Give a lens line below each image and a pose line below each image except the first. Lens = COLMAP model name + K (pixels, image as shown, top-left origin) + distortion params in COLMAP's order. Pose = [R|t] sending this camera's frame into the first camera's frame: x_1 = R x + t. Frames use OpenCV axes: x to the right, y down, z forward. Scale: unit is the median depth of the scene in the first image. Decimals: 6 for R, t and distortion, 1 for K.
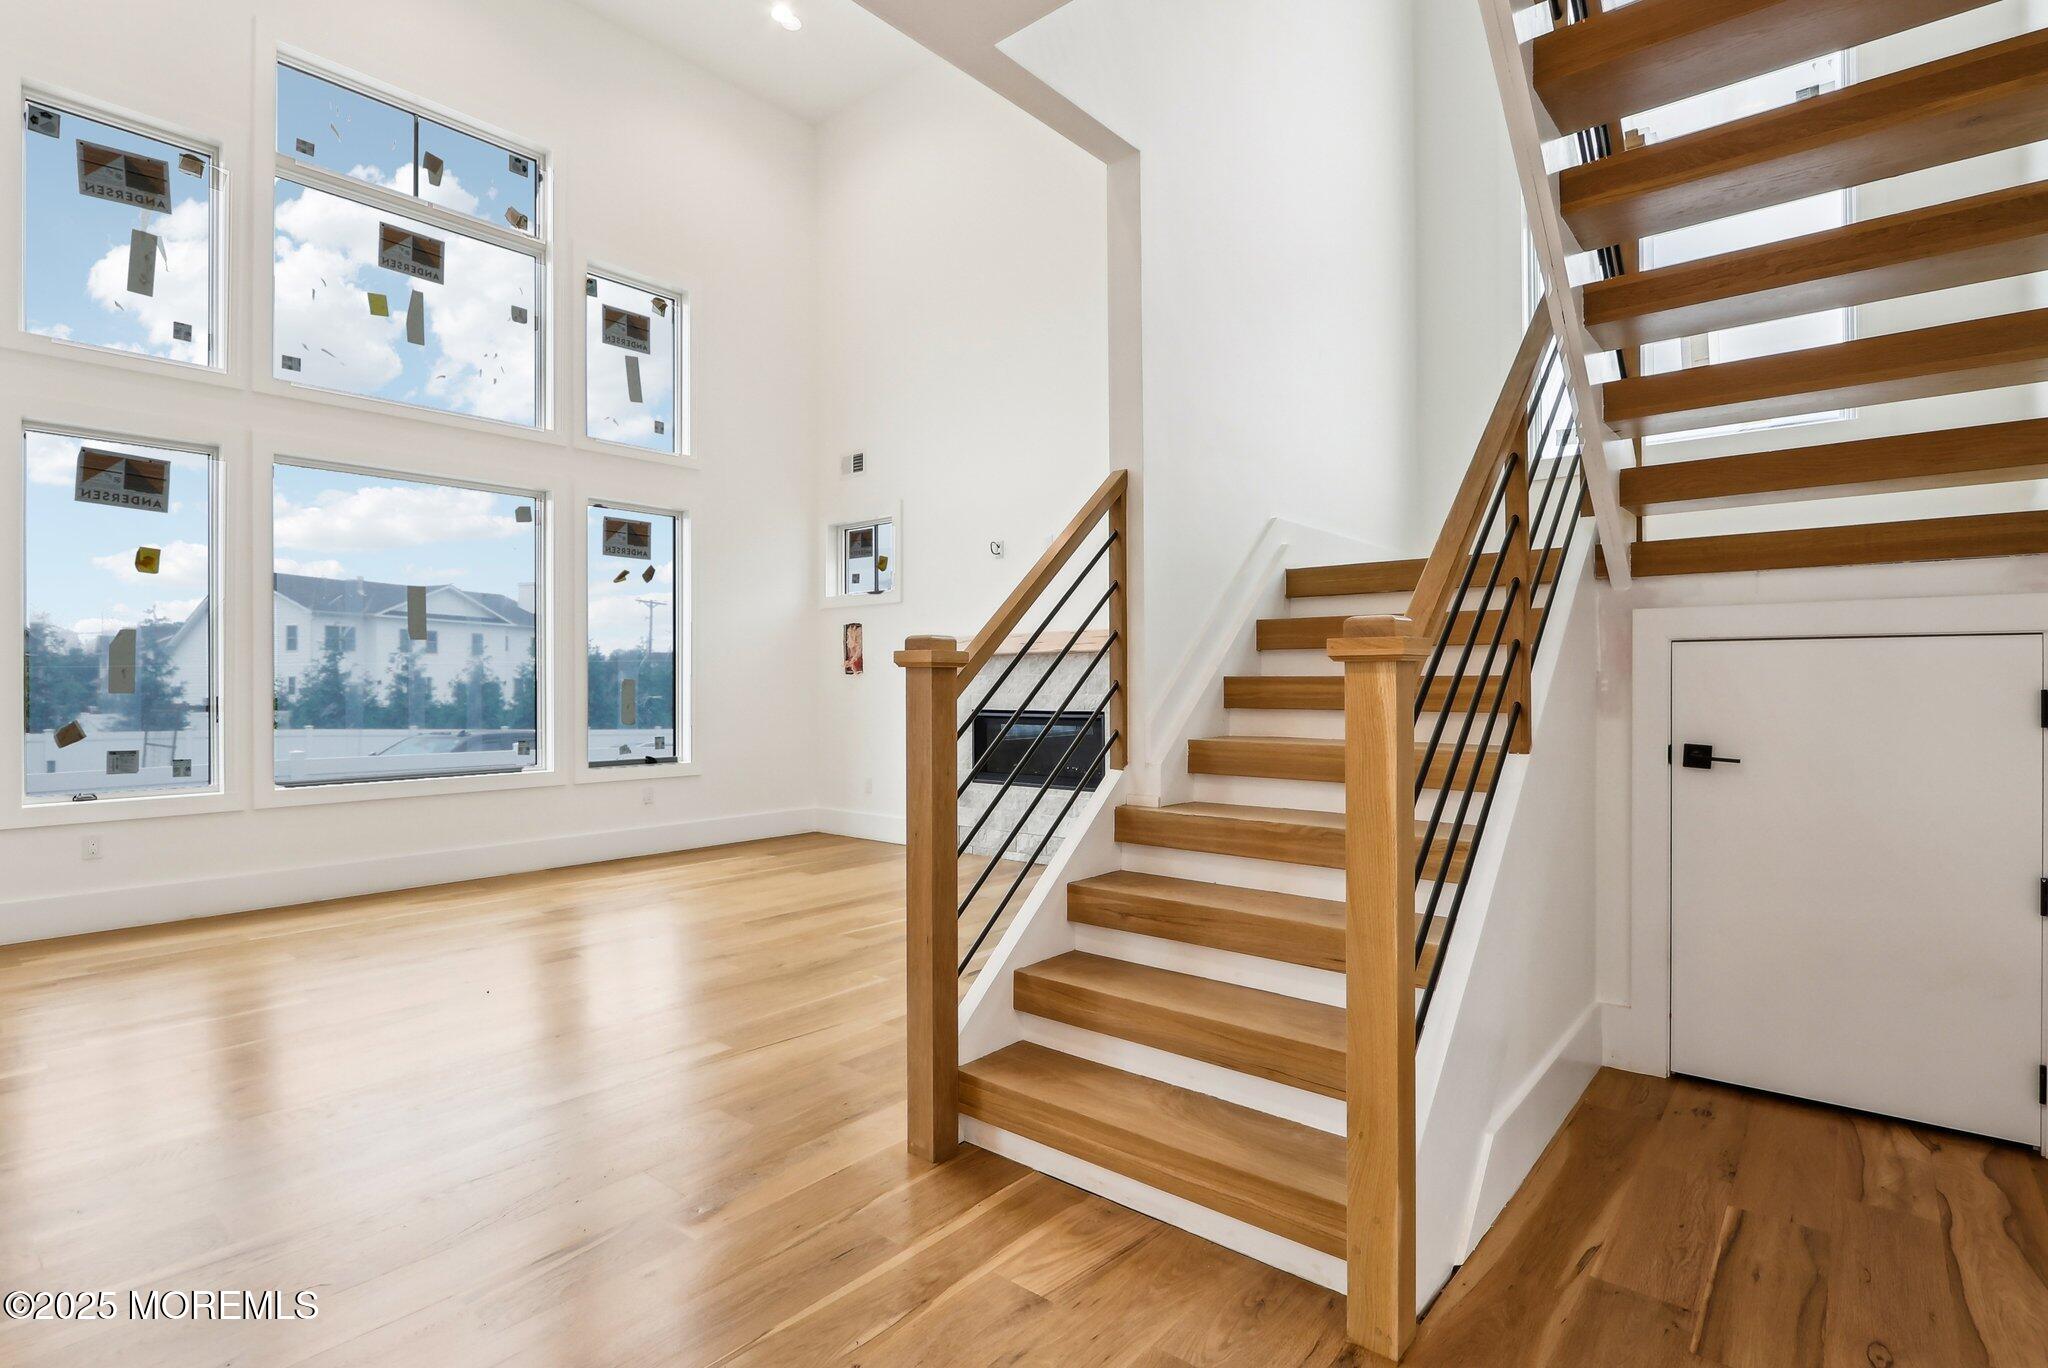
lens RADIAL K [[964.4, 0, 993.5], [0, 964.4, 694.9], [0, 0, 1]] dist [-0.016858, 0.000876]
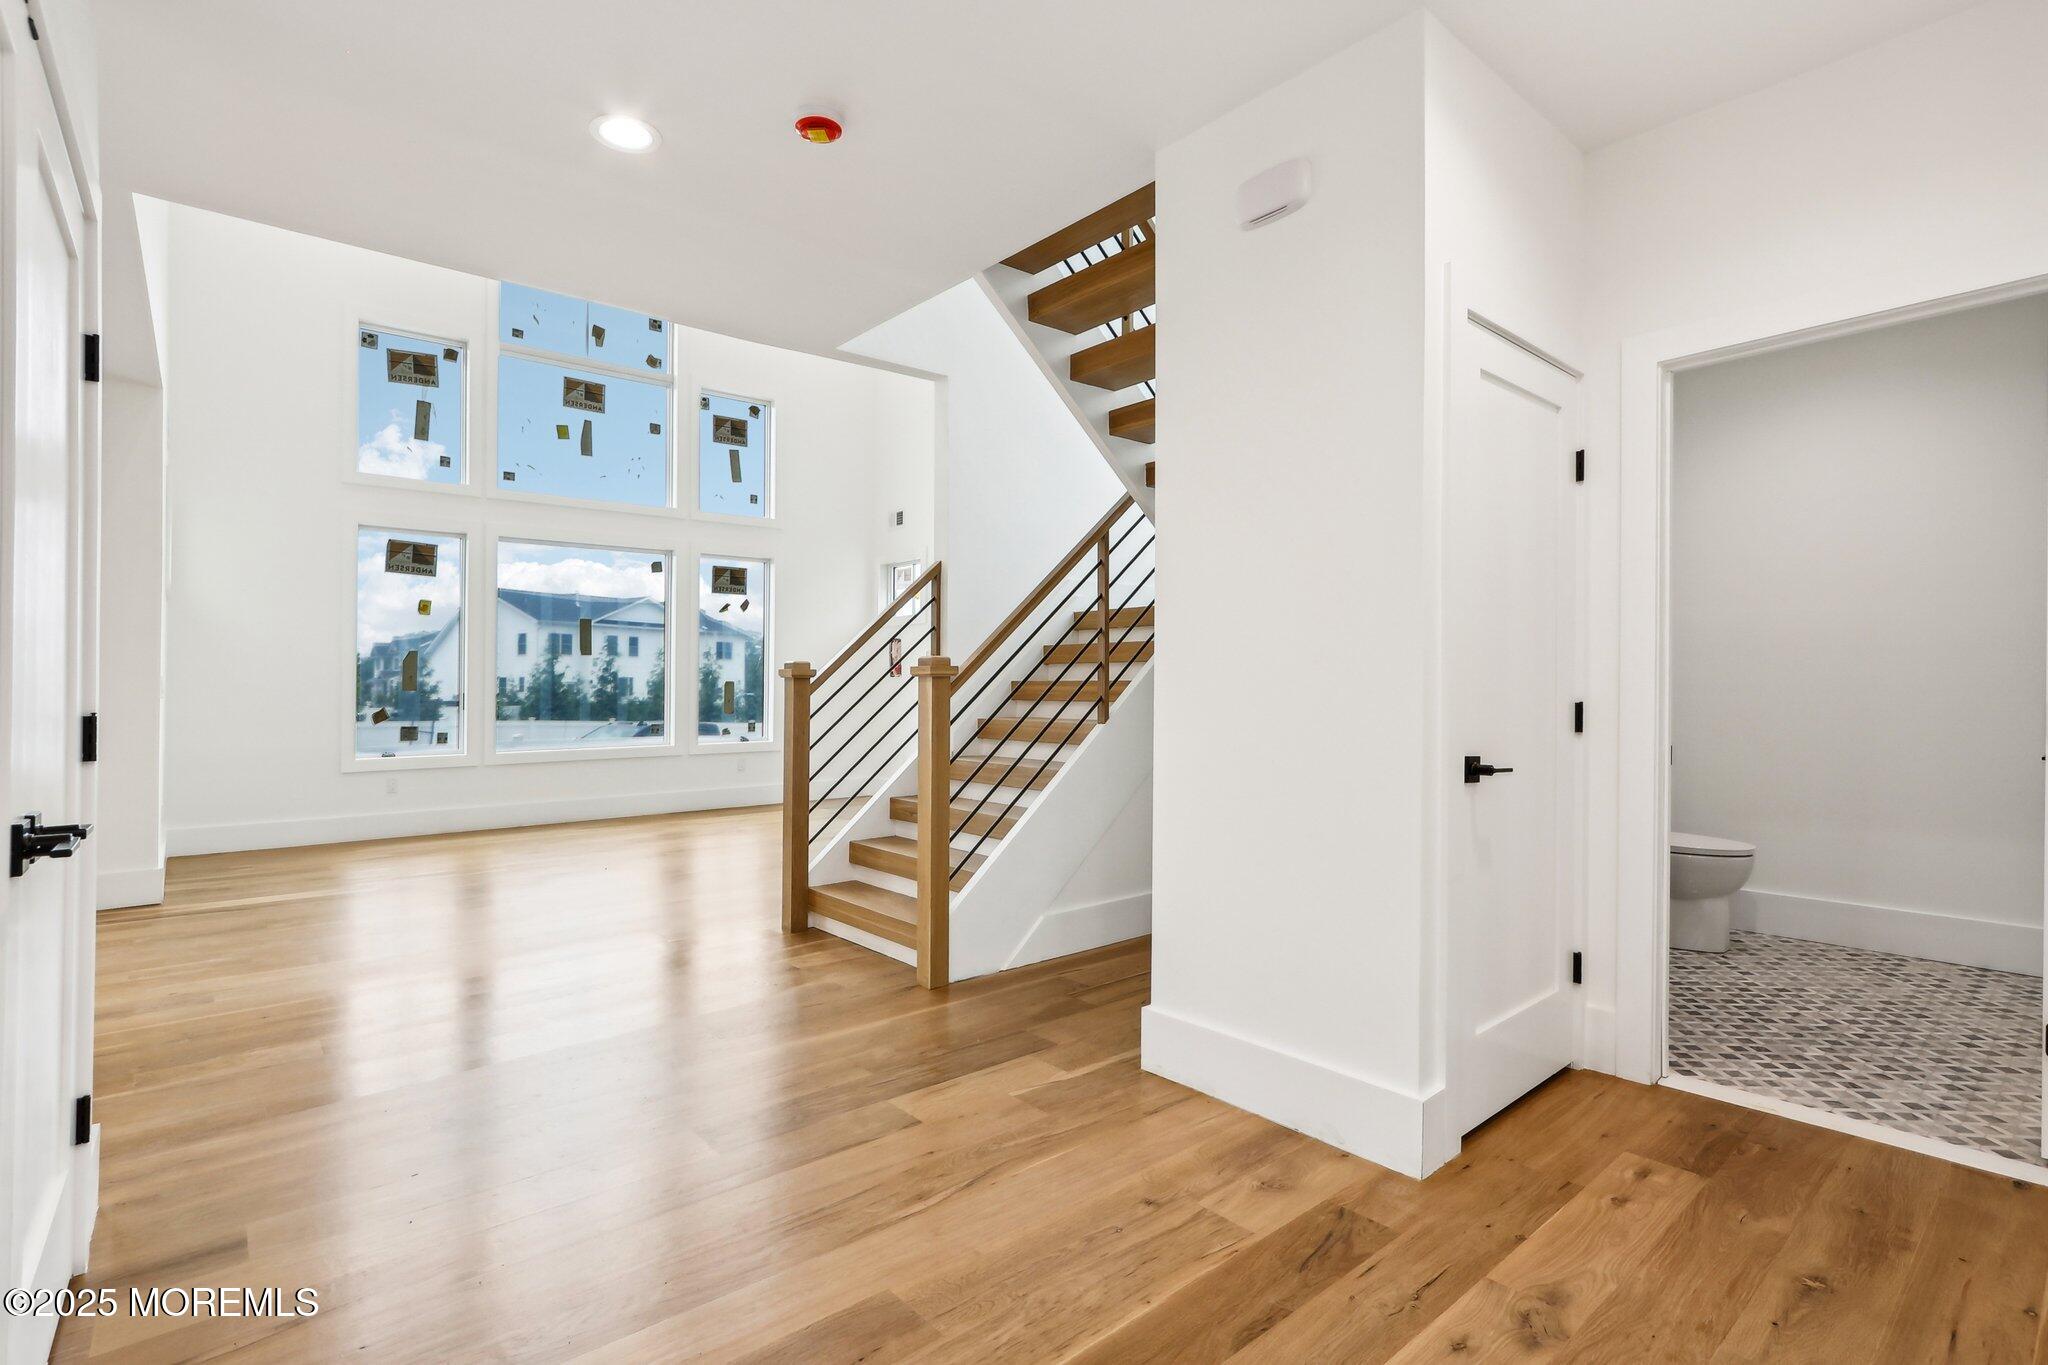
lens RADIAL K [[964.4, 0, 1021.5], [0, 964.4, 679.6], [0, 0, 1]] dist [-0.016858, 0.000876]
pose [[0.987773, -0.000260, -0.155896, 0.278999], [-0.002023, 0.999893, -0.014483, 0.000872], [0.155883, 0.014621, 0.987667, -0.341248]]
